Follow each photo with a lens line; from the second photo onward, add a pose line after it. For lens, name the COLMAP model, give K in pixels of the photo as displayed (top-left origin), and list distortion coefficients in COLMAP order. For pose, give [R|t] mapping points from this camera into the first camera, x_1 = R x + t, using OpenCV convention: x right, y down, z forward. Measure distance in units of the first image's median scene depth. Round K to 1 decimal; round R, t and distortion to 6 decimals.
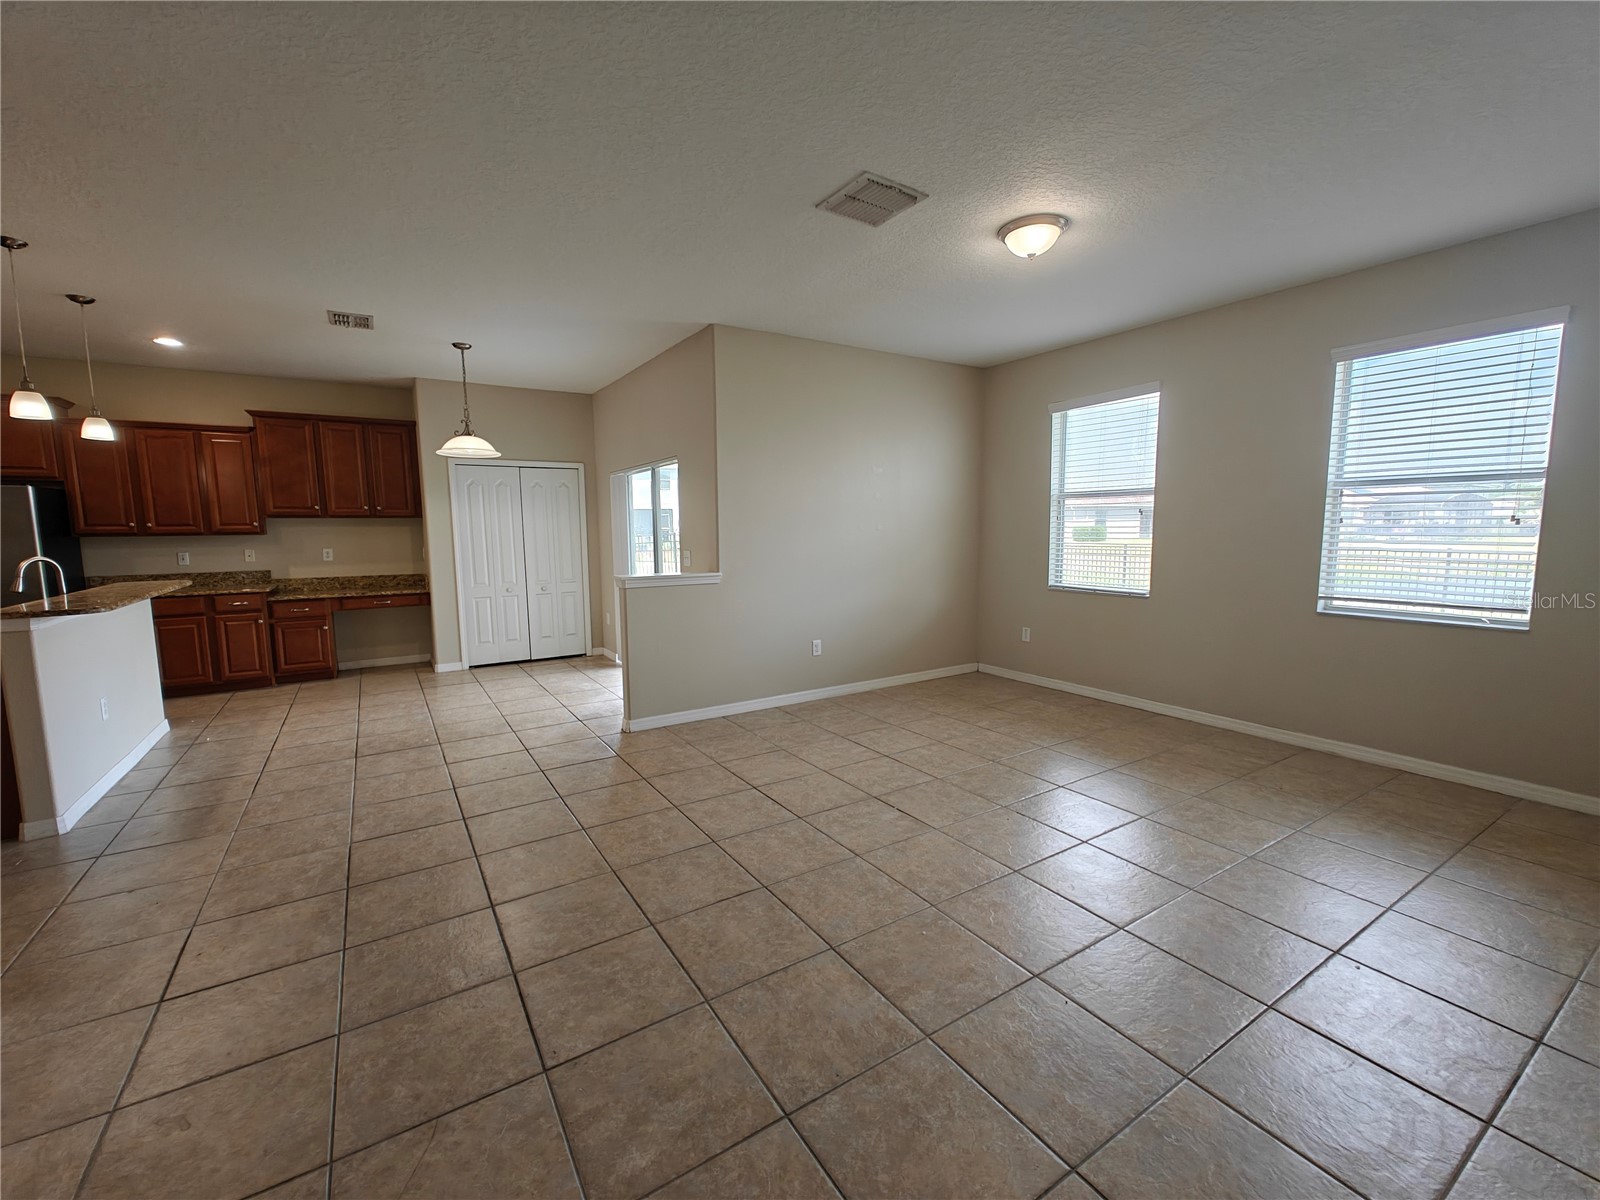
lens RADIAL K [[666.3, 0, 799.2], [0, 666.3, 597.7], [0, 0, 1]] dist [0.002915, -0.000364]
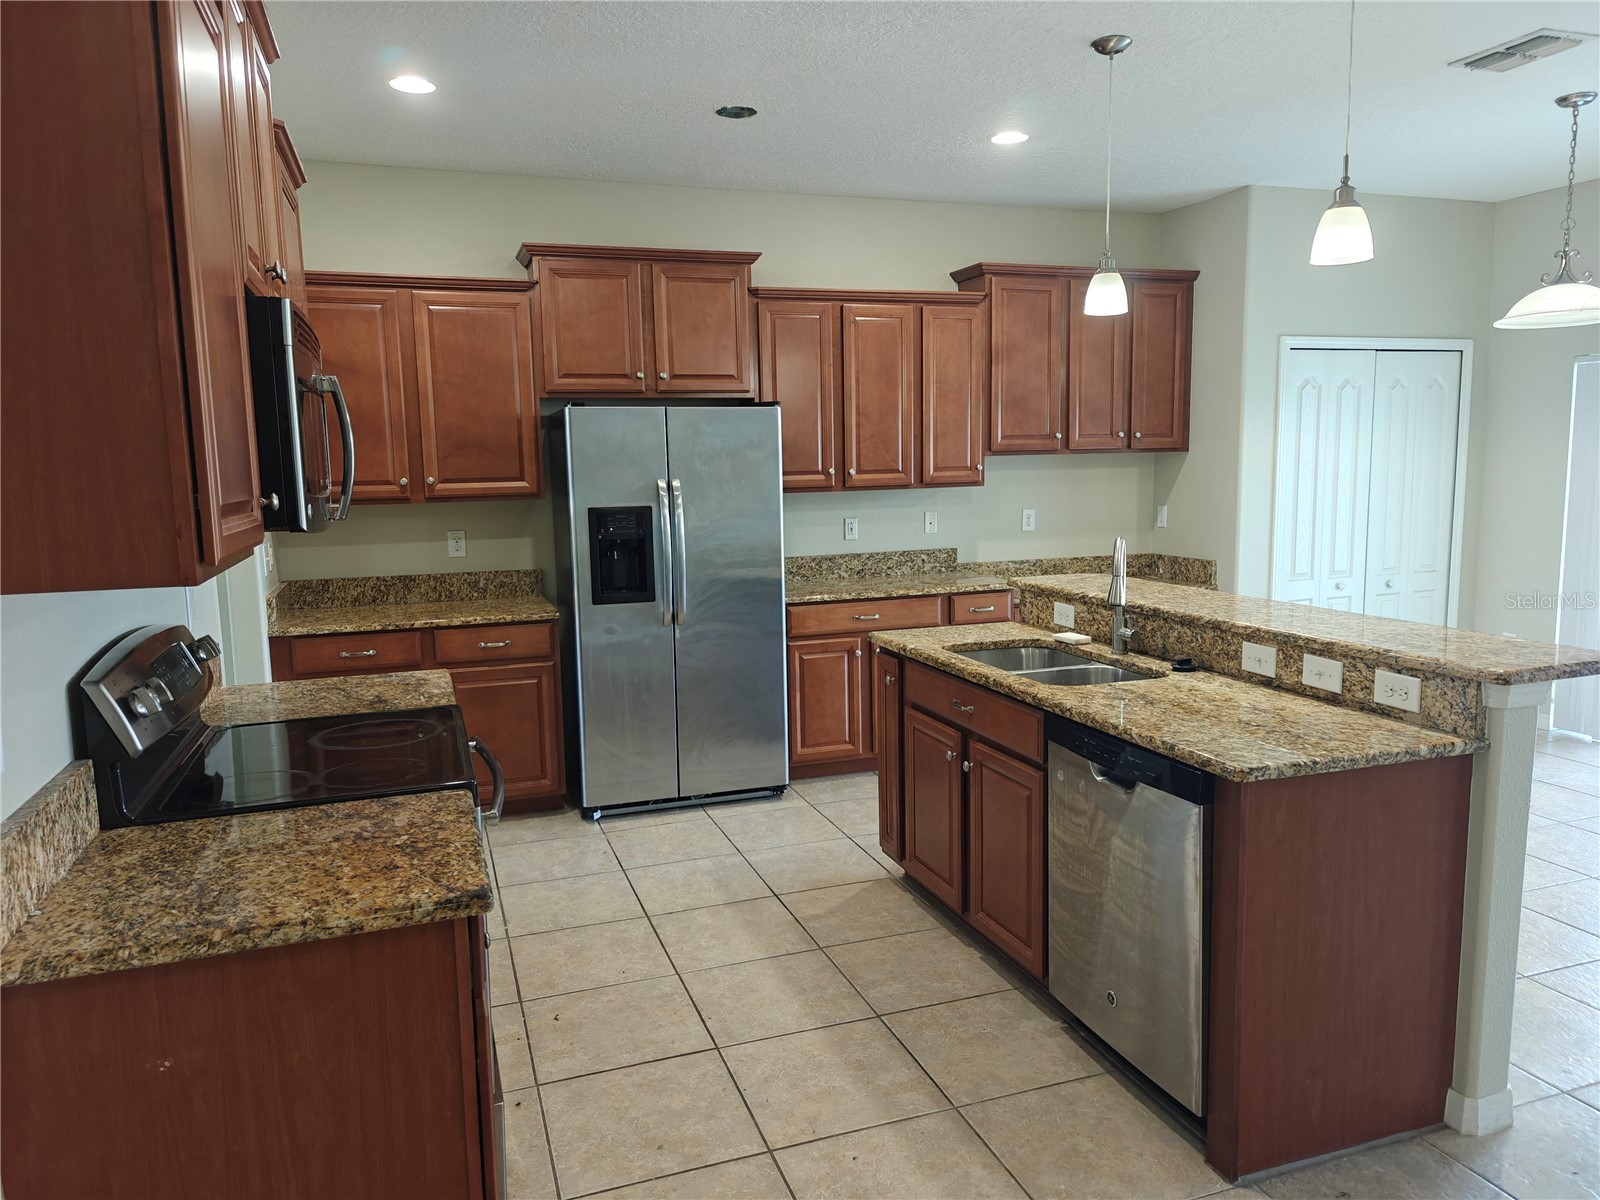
lens RADIAL K [[1103.4, 0, 800.1], [0, 1103.4, 610.9], [0, 0, 1]] dist [0.000495, -0.002937]
pose [[0.972033, 0.020326, -0.233962, -0.881444], [-0.012166, 0.999268, 0.036265, -0.025129], [0.234528, -0.032405, 0.971569, 0.062190]]
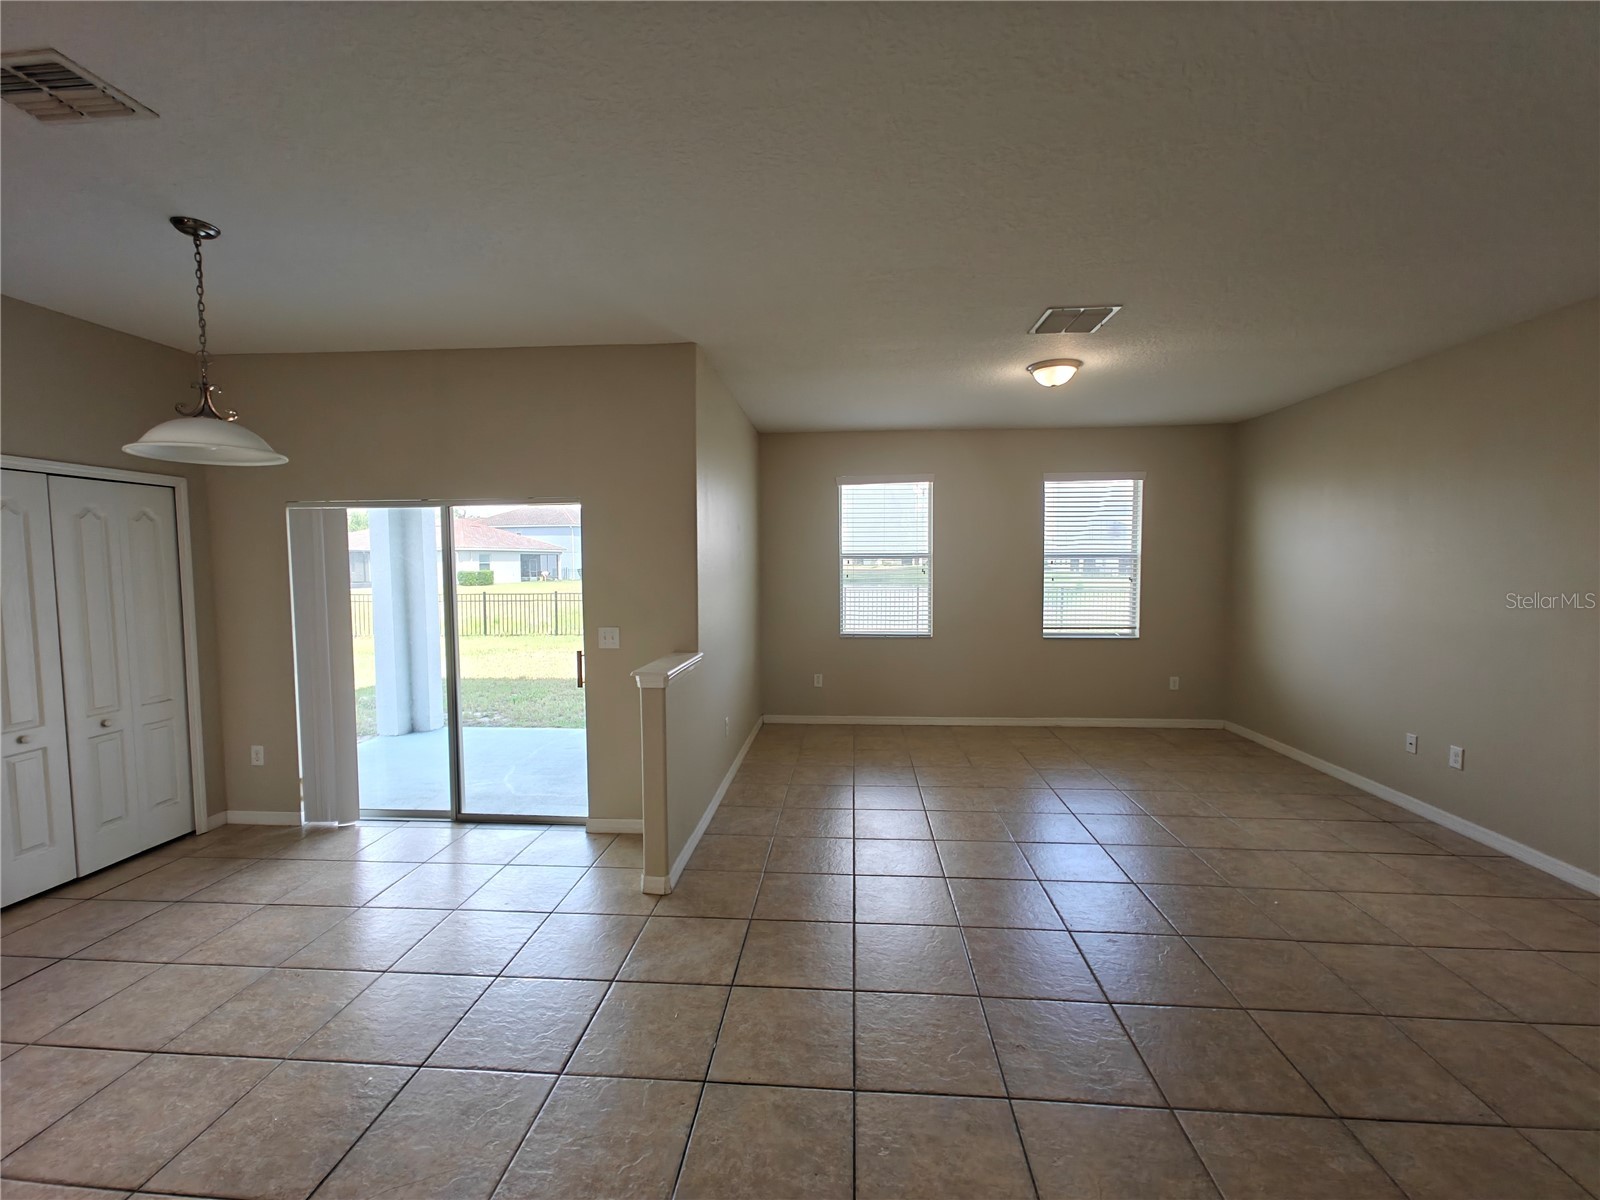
lens RADIAL K [[666.3, 0, 794.8], [0, 666.3, 599.4], [0, 0, 1]] dist [0.002915, -0.000364]
pose [[0.607396, -0.040076, 0.793388, -0.645258], [0.085517, 0.996222, -0.015148, -0.075051], [-0.789783, 0.077049, 0.608528, 0.403621]]
